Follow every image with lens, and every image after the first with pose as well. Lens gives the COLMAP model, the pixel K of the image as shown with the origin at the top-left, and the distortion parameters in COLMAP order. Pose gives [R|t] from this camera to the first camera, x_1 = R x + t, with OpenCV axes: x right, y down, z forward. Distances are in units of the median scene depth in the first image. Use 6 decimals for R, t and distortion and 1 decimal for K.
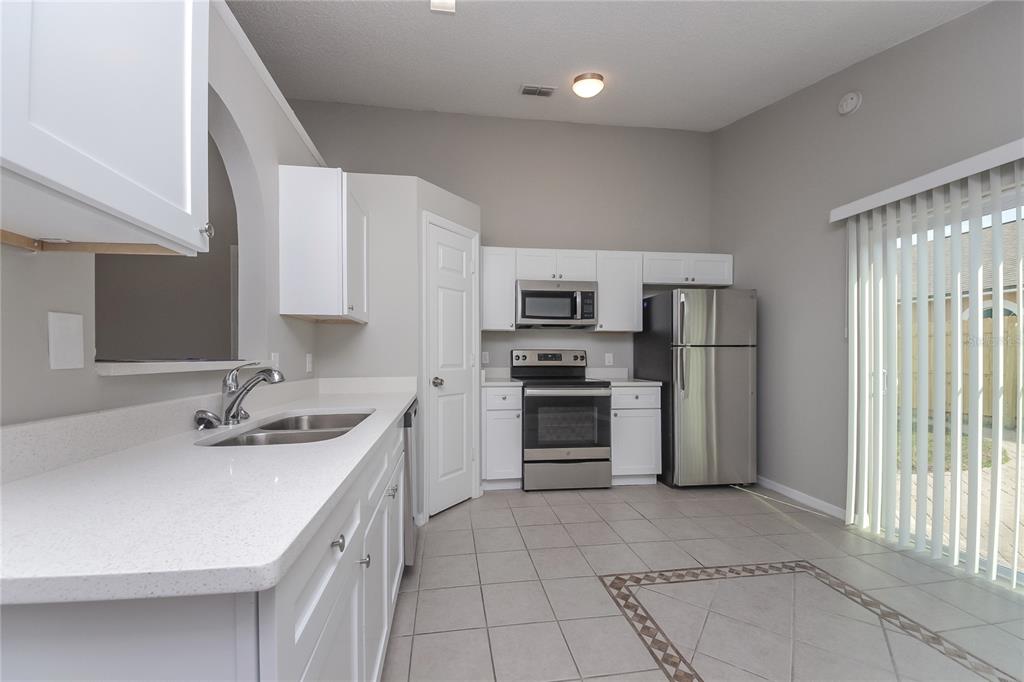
lens RADIAL K [[384.1, 0, 503.1], [0, 384.1, 358.2], [0, 0, 1]] dist [-0.021223, -0.000706]
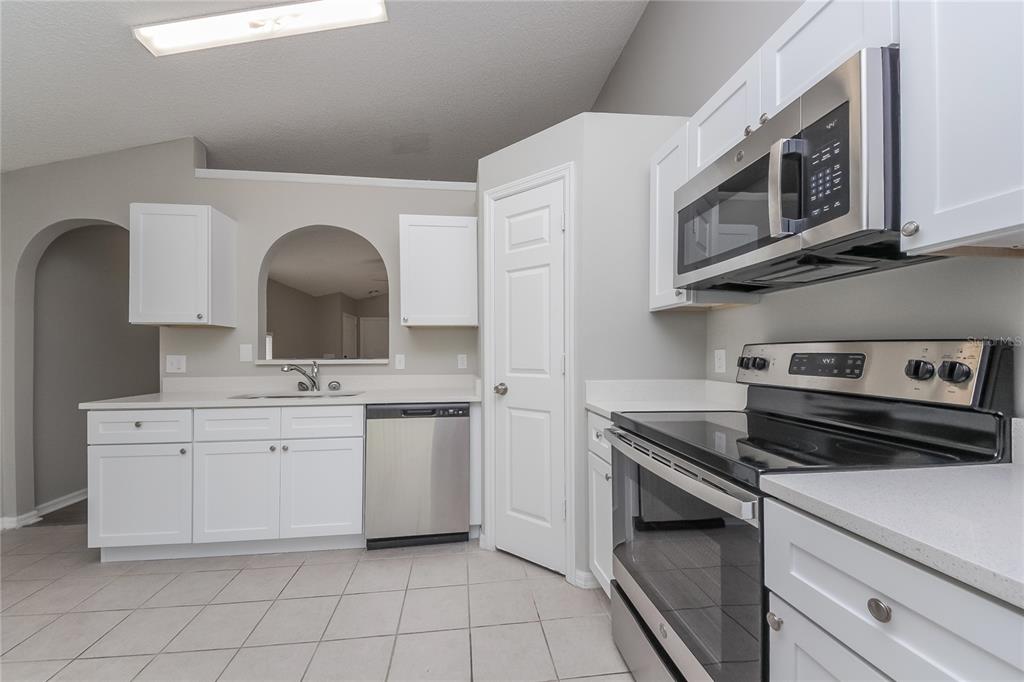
lens RADIAL K [[384.1, 0, 510.4], [0, 384.1, 348.3], [0, 0, 1]] dist [-0.021223, -0.000706]
pose [[-0.019323, -0.008245, -0.999779, 0.567888], [-0.007792, 0.999937, -0.008096, -0.015197], [0.999783, 0.007634, -0.019386, 0.914998]]
